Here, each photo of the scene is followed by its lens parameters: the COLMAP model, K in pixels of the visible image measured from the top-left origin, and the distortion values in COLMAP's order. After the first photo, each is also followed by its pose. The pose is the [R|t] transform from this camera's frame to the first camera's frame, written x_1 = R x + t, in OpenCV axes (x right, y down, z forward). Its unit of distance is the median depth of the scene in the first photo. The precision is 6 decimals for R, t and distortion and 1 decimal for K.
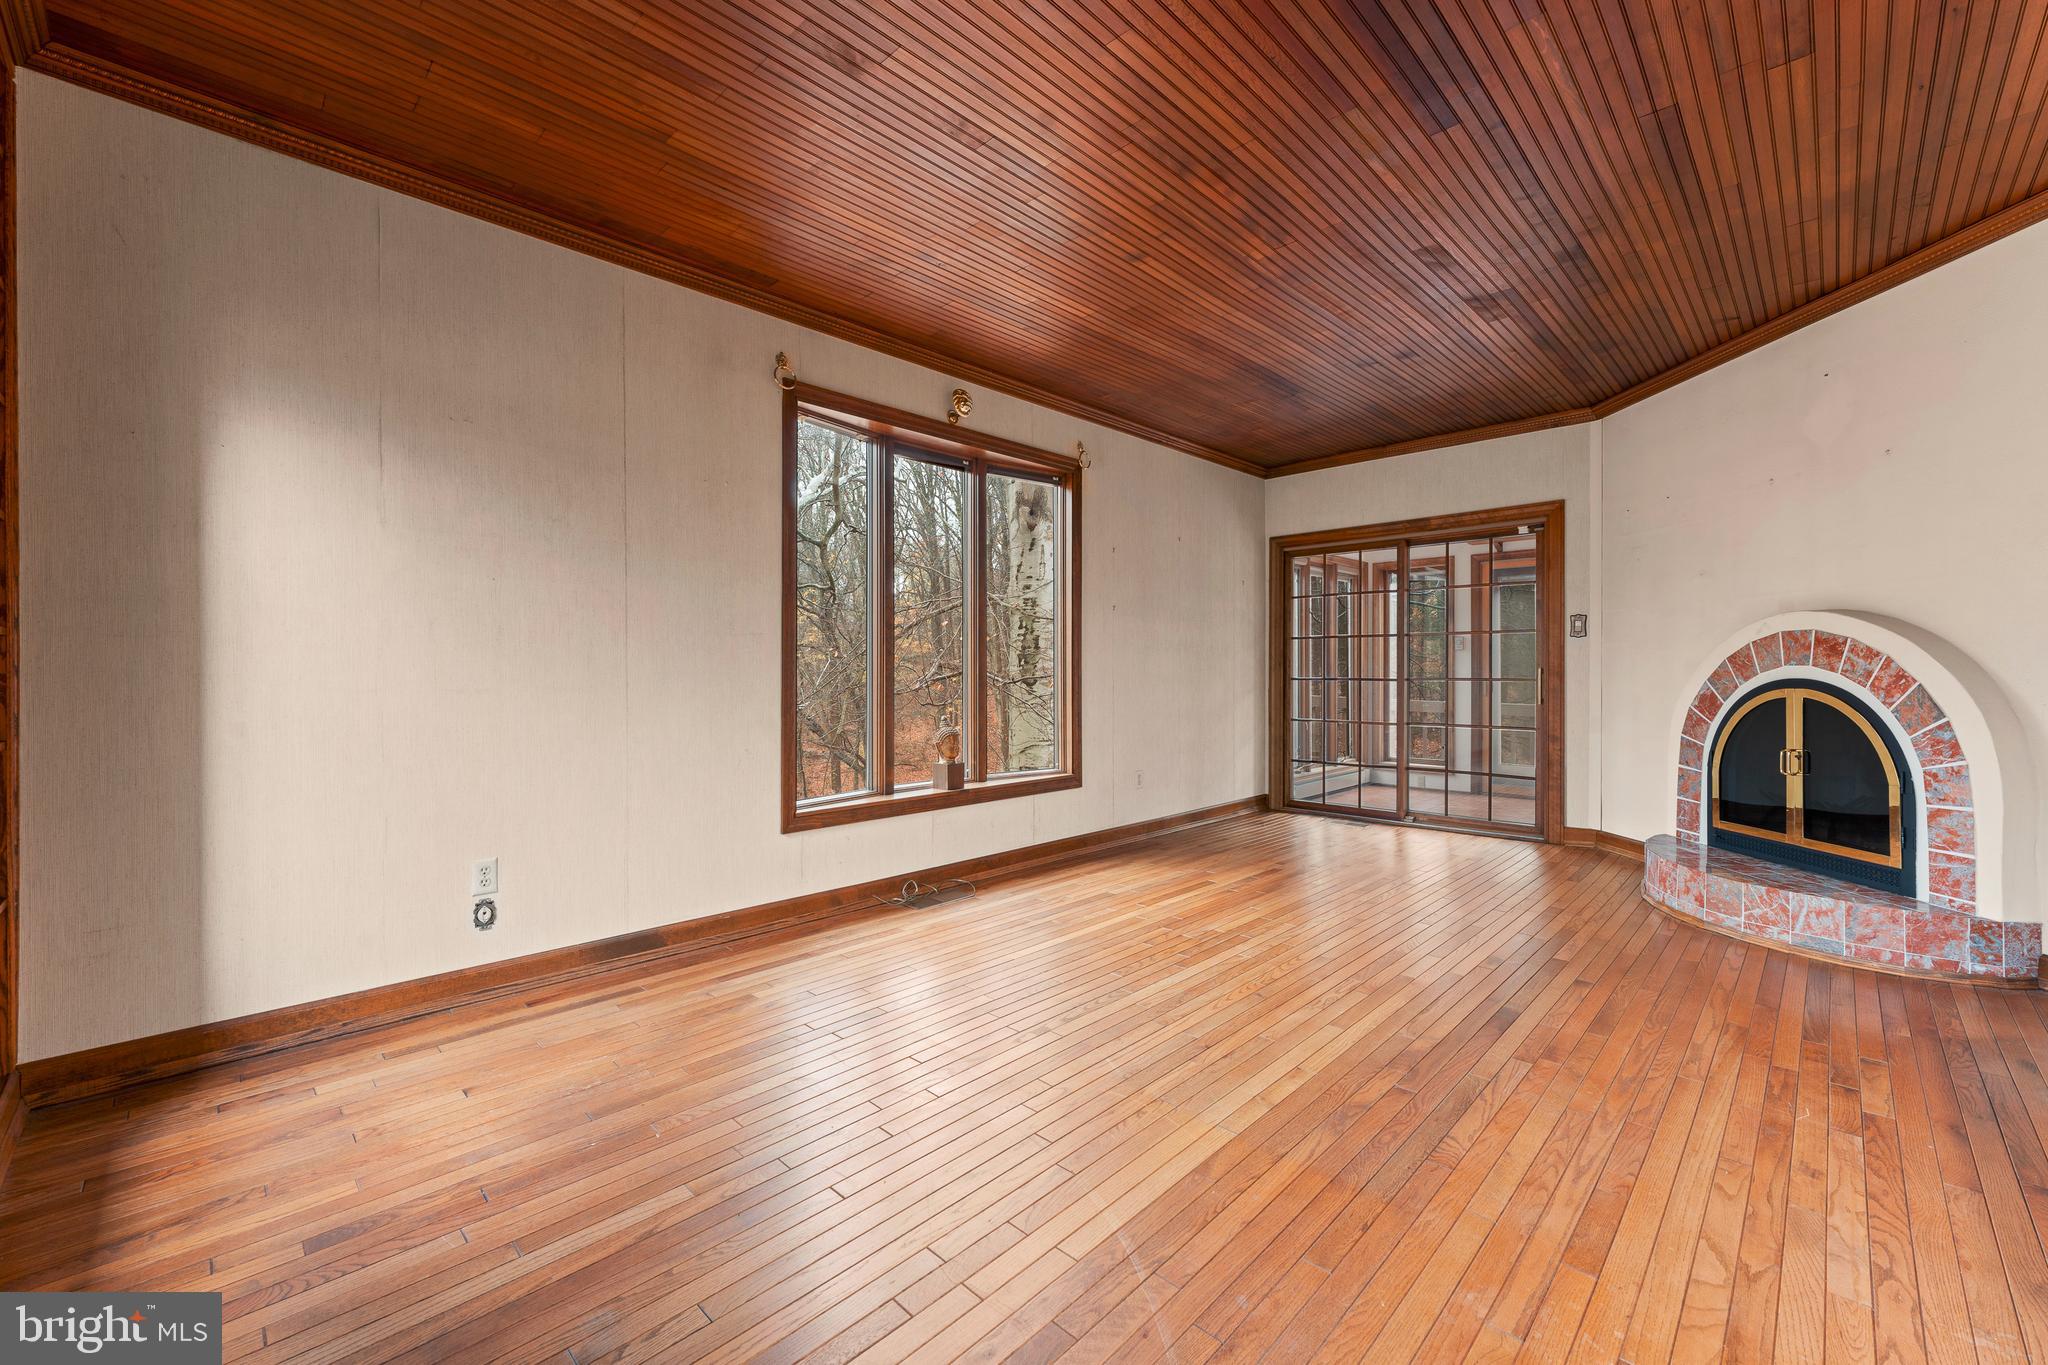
lens RADIAL K [[828.8, 0, 1031.1], [0, 828.8, 675.9], [0, 0, 1]] dist [-0.000123, -0.000112]
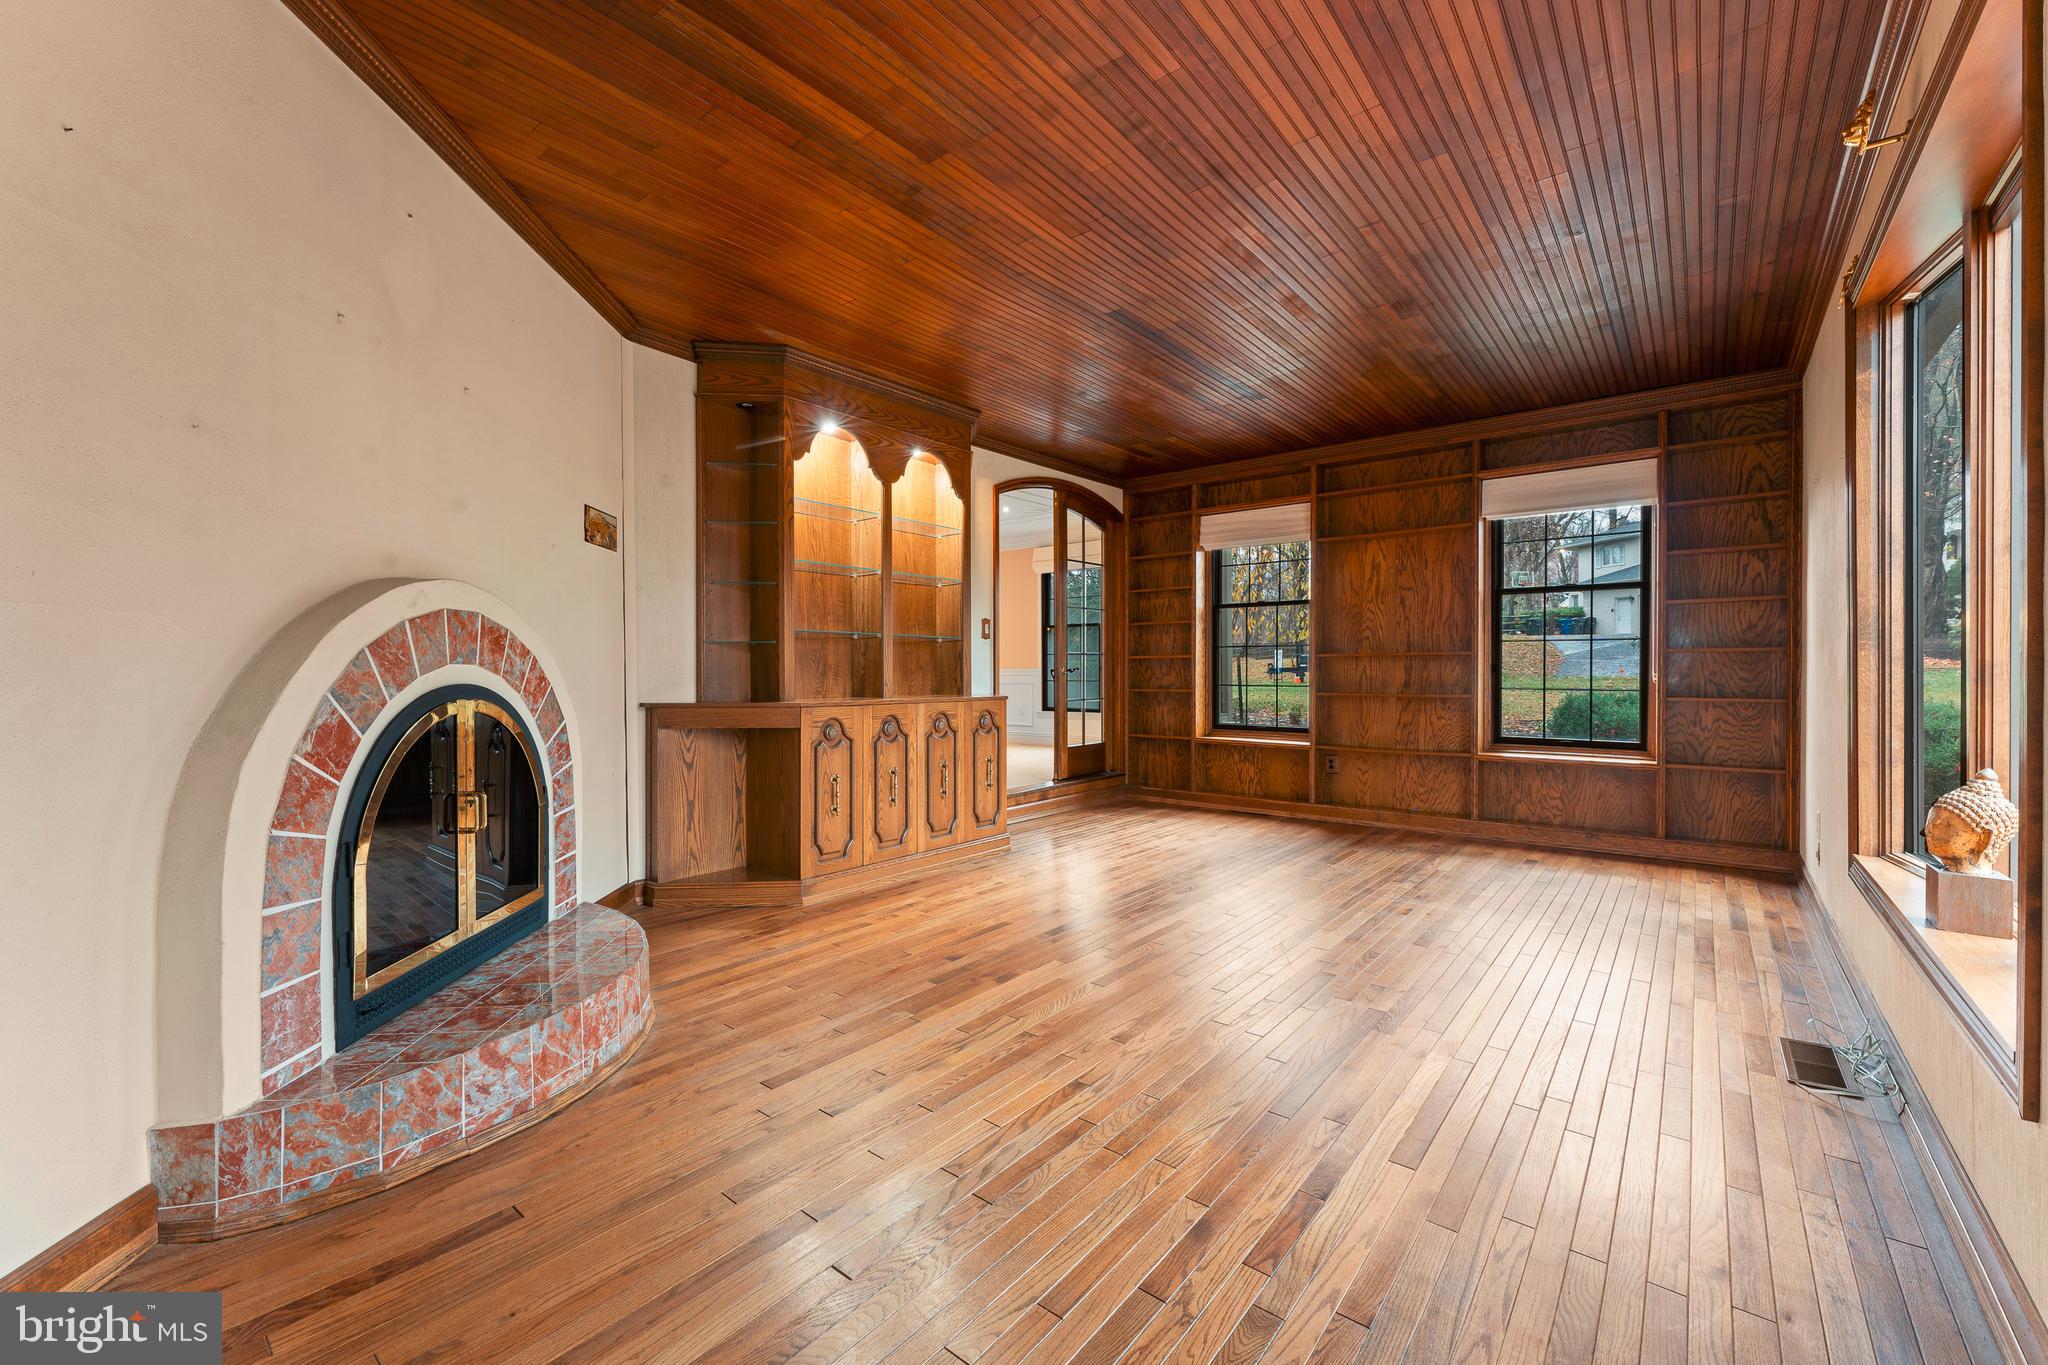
lens RADIAL K [[828.8, 0, 1031.1], [0, 828.8, 675.9], [0, 0, 1]] dist [-0.000123, -0.000112]
pose [[-0.995146, 0.002837, -0.098366, 0.566600], [0.001772, 0.999939, 0.010912, -0.010027], [0.098391, 0.010685, -0.995090, 1.766094]]
